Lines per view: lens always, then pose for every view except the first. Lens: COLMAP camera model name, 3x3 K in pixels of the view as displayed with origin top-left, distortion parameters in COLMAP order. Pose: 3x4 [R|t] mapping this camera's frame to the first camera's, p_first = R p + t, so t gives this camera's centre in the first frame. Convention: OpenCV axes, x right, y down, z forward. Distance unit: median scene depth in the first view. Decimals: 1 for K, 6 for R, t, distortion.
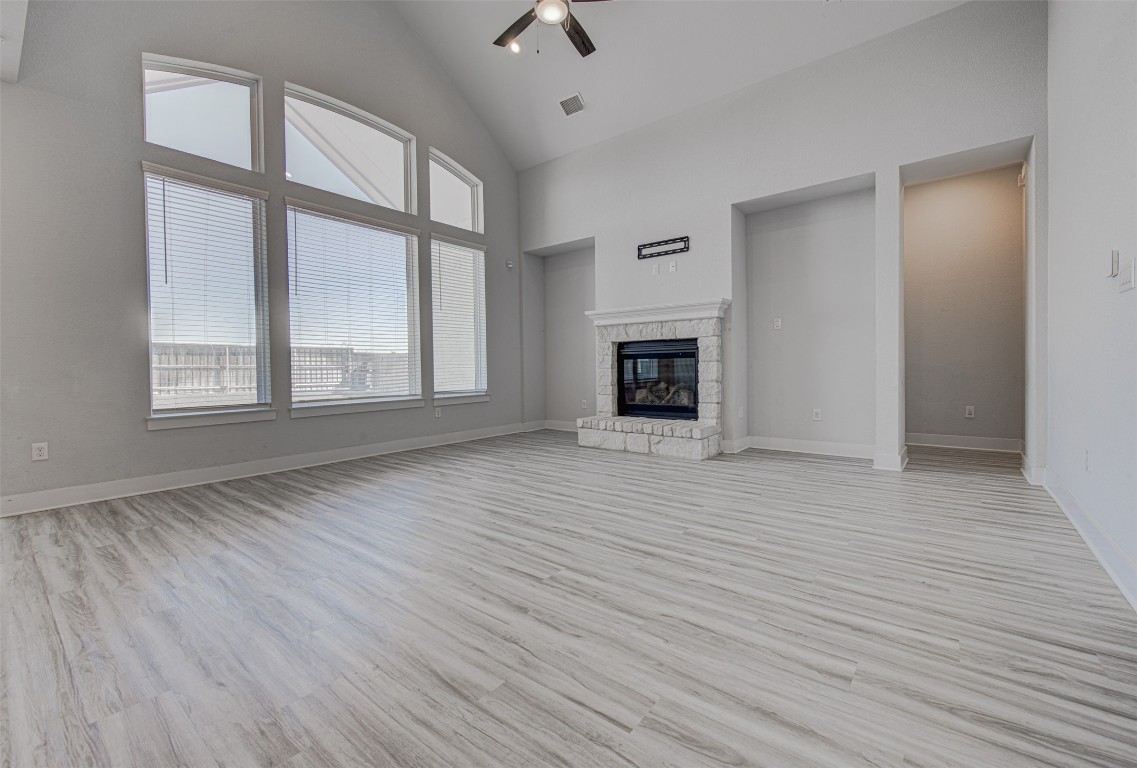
lens RADIAL K [[470.7, 0, 568.5], [0, 470.7, 377.6], [0, 0, 1]] dist [-0.002626, -0.000677]
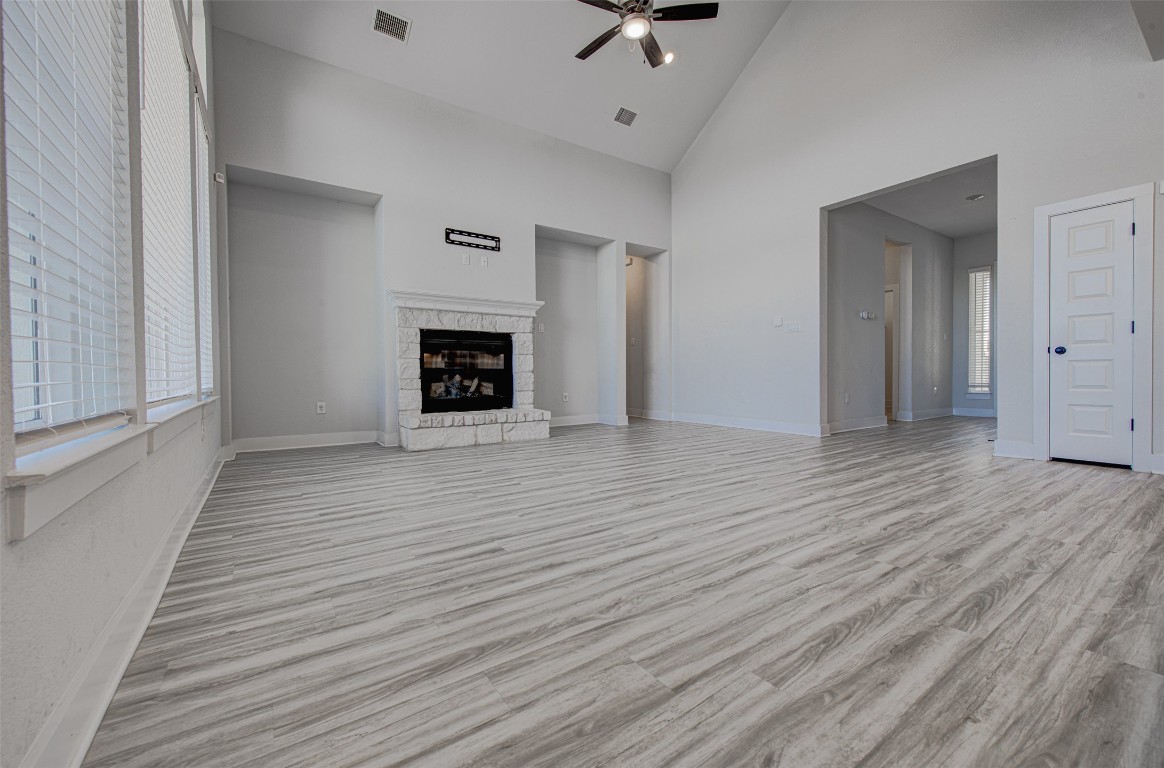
lens RADIAL K [[472.2, 0, 585.4], [0, 472.2, 384.1], [0, 0, 1]] dist [-0.001501, -0.000148]
pose [[0.290154, -0.008567, 0.956942, -0.739579], [0.025440, 0.999676, 0.001236, 0.038426], [-0.956642, 0.023986, 0.290278, 0.519251]]
